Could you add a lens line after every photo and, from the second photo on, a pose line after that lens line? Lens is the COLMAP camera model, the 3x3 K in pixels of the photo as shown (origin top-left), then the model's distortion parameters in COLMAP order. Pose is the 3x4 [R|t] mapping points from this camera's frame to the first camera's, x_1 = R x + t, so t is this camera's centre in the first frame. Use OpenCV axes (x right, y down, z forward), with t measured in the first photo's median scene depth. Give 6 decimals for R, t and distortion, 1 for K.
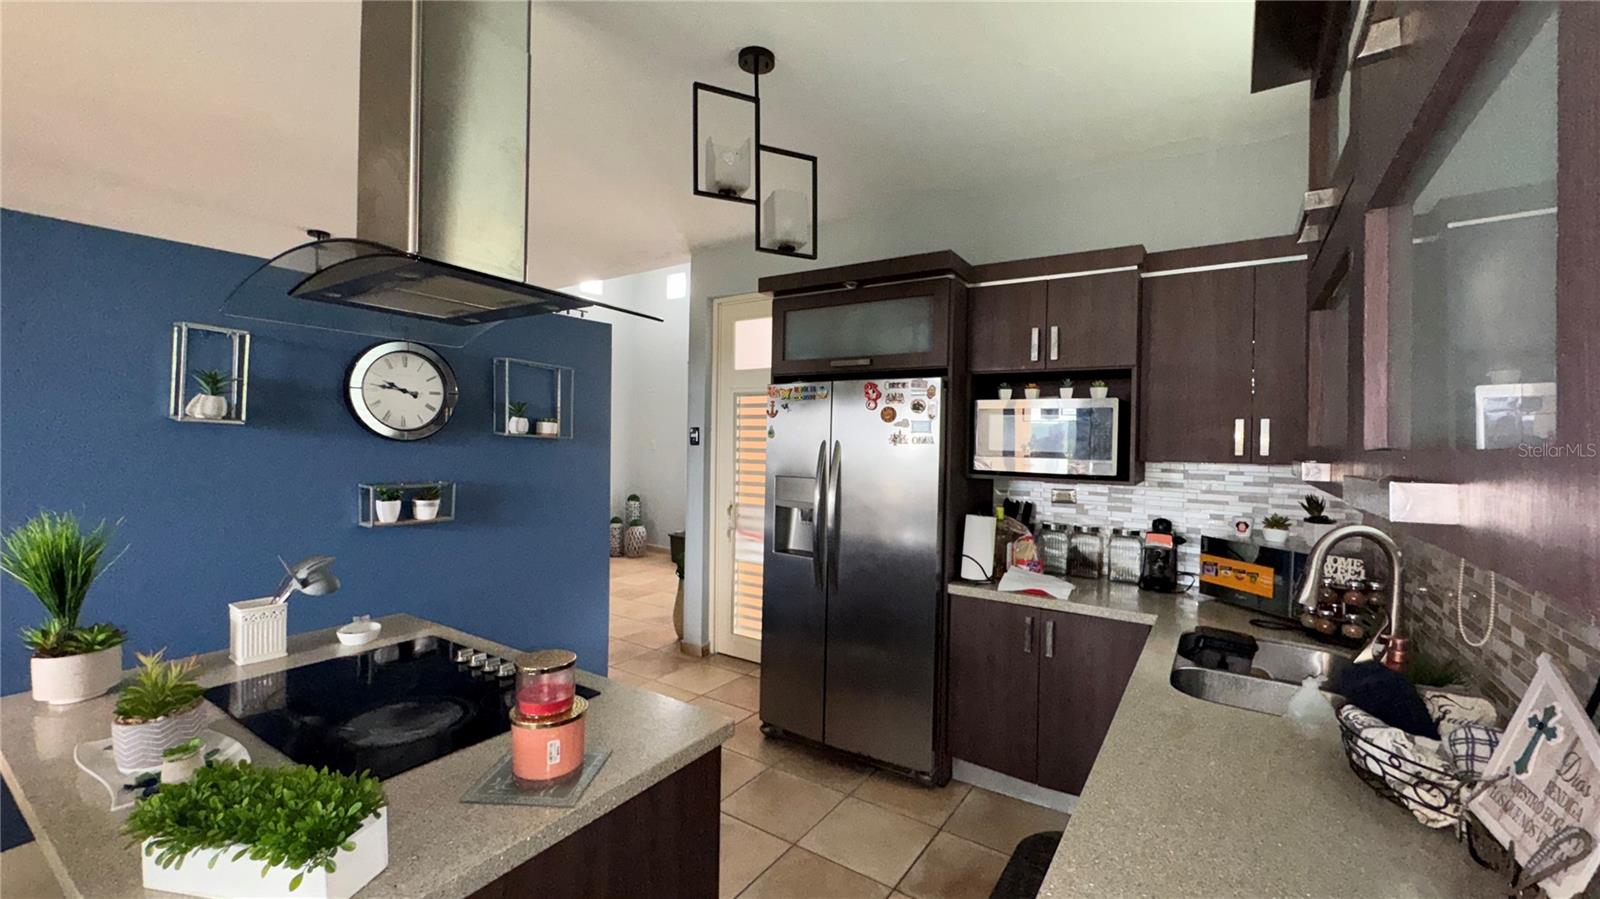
lens RADIAL K [[638.4, 0, 800.0], [0, 638.4, 449.5], [0, 0, 1]] dist [-0.002281, 0.000088]
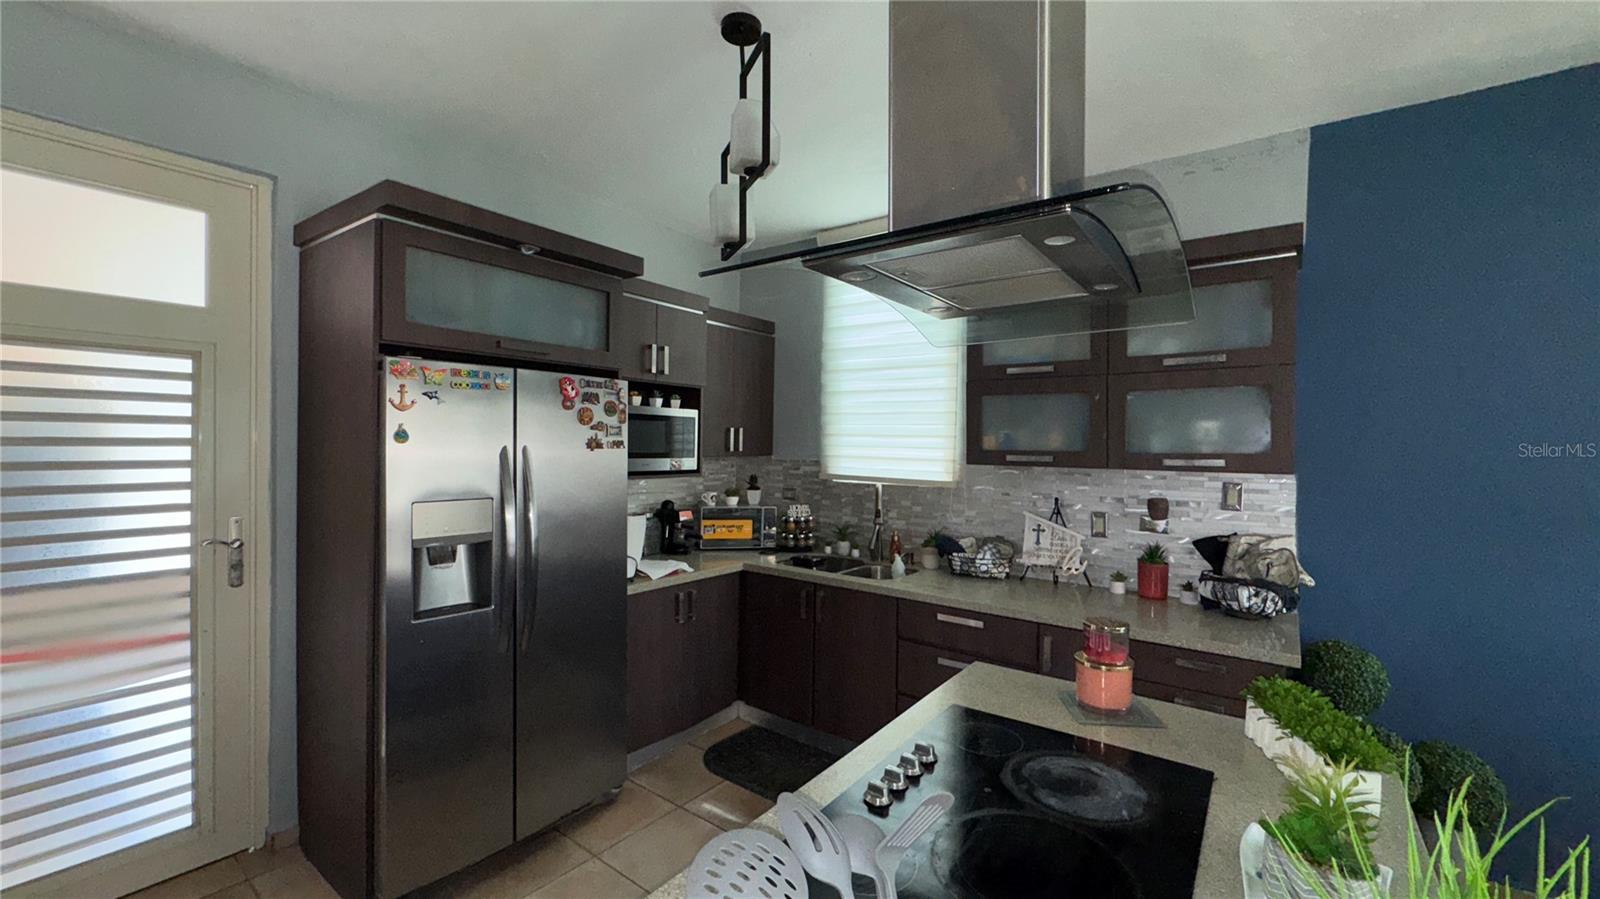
lens RADIAL K [[638.4, 0, 800.0], [0, 638.4, 449.5], [0, 0, 1]] dist [-0.002281, 0.000088]
pose [[0.061866, -0.025612, 0.997756, -0.742046], [0.004251, 0.999668, 0.025398, -0.029915], [-0.998075, 0.002670, 0.061955, 0.654057]]
